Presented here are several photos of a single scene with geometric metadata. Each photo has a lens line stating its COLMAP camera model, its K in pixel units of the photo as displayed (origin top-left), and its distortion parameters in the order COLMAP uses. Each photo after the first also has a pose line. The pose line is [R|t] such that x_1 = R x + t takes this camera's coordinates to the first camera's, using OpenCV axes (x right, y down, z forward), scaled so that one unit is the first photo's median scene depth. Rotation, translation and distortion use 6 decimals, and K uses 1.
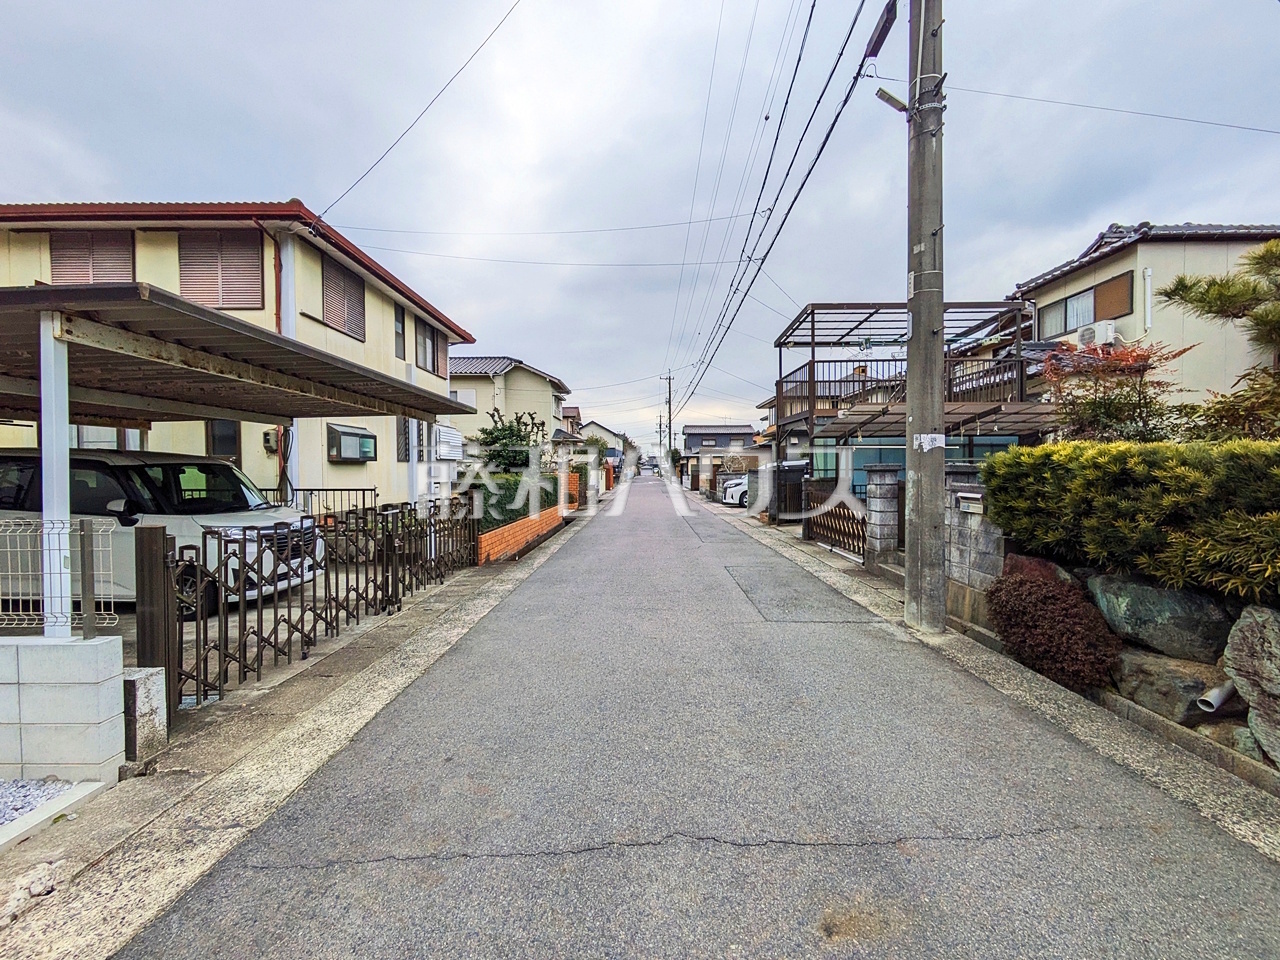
lens RADIAL K [[504.4, 0, 640.0], [0, 504.4, 480.0], [0, 0, 1]] dist [0.001707, 0.000137]
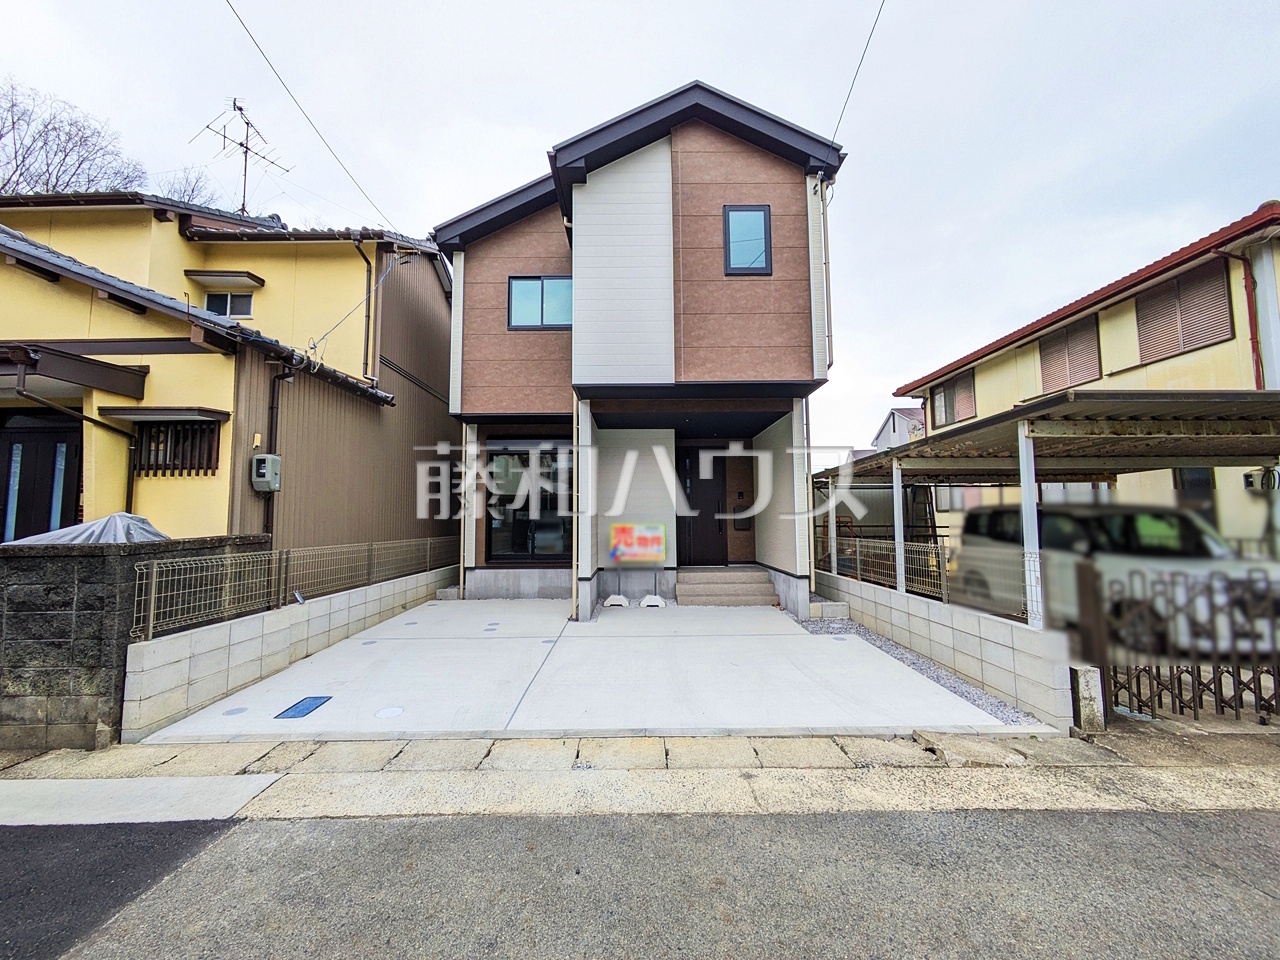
lens RADIAL K [[506.4, 0, 640.0], [0, 506.4, 480.0], [0, 0, 1]] dist [0.000549, 0.000614]
pose [[0.016725, -0.077644, -0.996841, 0.350540], [-0.014101, 0.996863, -0.077882, -0.004424], [0.999761, 0.015359, 0.015578, -0.204136]]
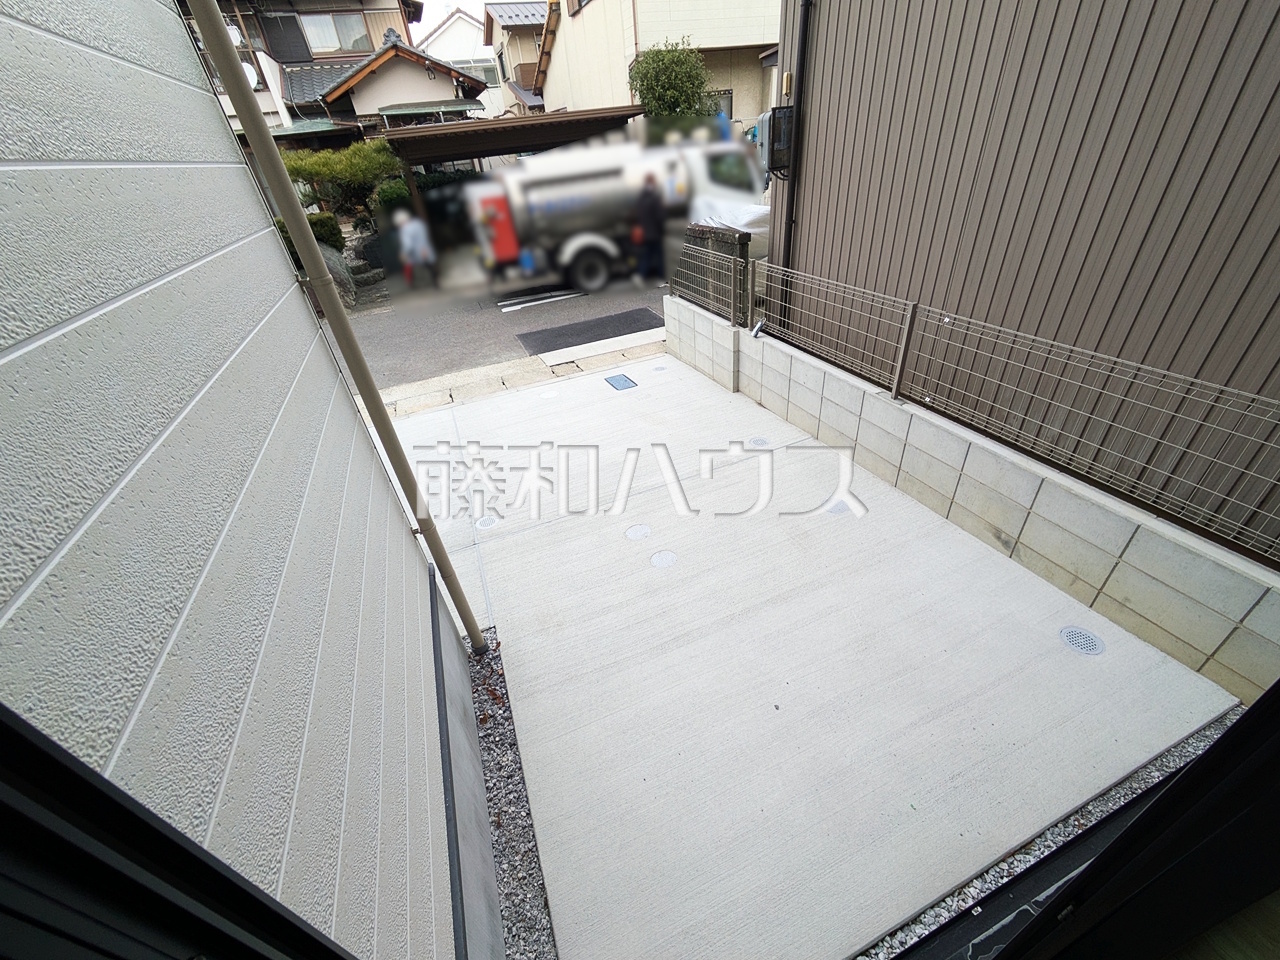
lens RADIAL K [[506.5, 0, 641.8], [0, 506.5, 481.1], [0, 0, 1]] dist [-0.006912, 0.006542]
pose [[-0.388300, -0.486159, 0.782861, -2.532977], [0.110686, 0.818766, 0.563357, -0.192874], [-0.914861, 0.305404, -0.264116, -0.546875]]
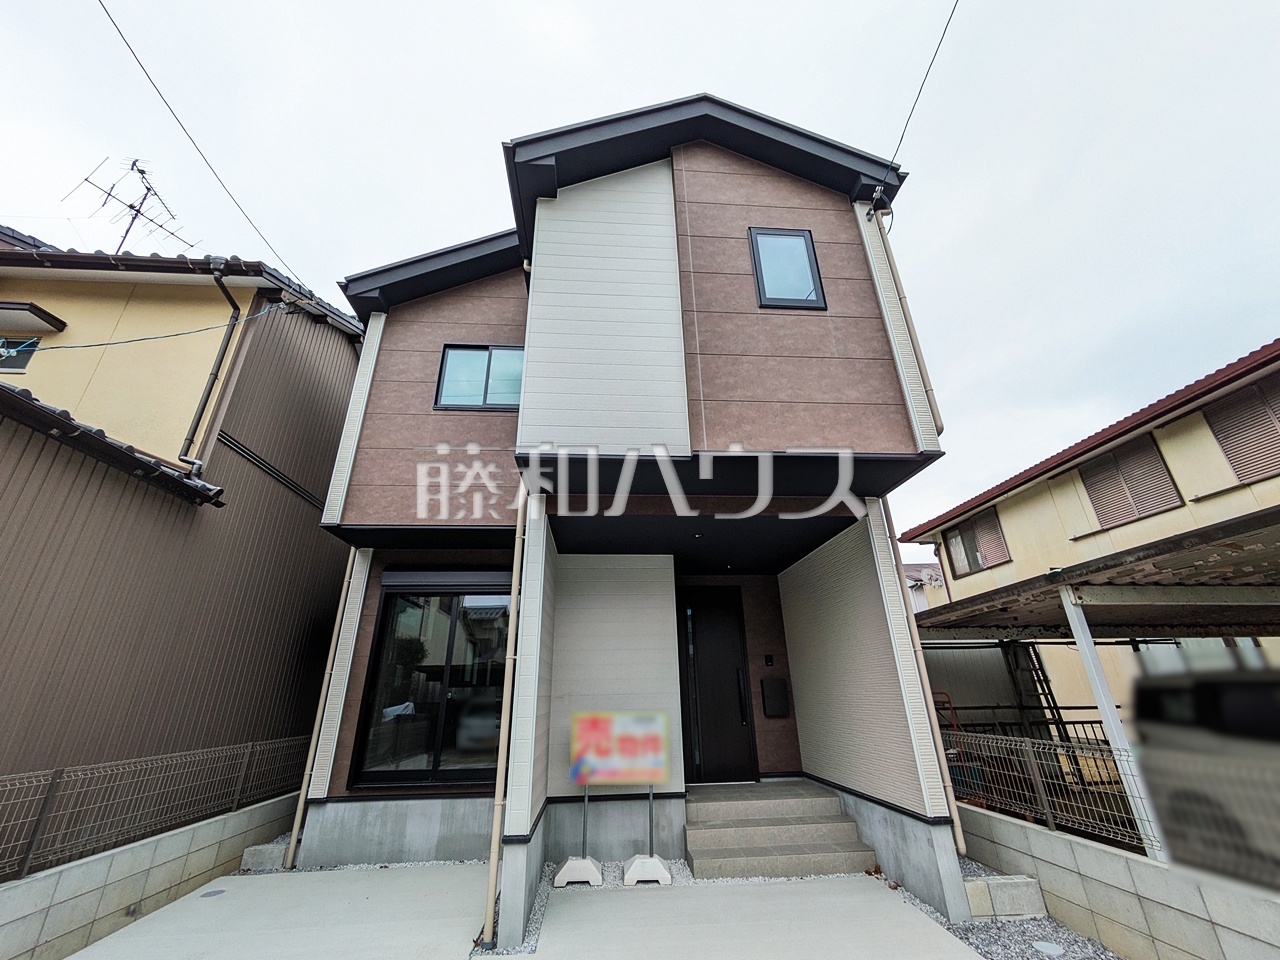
lens RADIAL K [[506.4, 0, 640.0], [0, 506.4, 480.0], [0, 0, 1]] dist [0.000549, 0.000614]
pose [[0.085693, -0.388806, -0.917326, -0.589893], [-0.002464, 0.920627, -0.390436, -0.028912], [0.996319, 0.035718, 0.077934, -0.252966]]
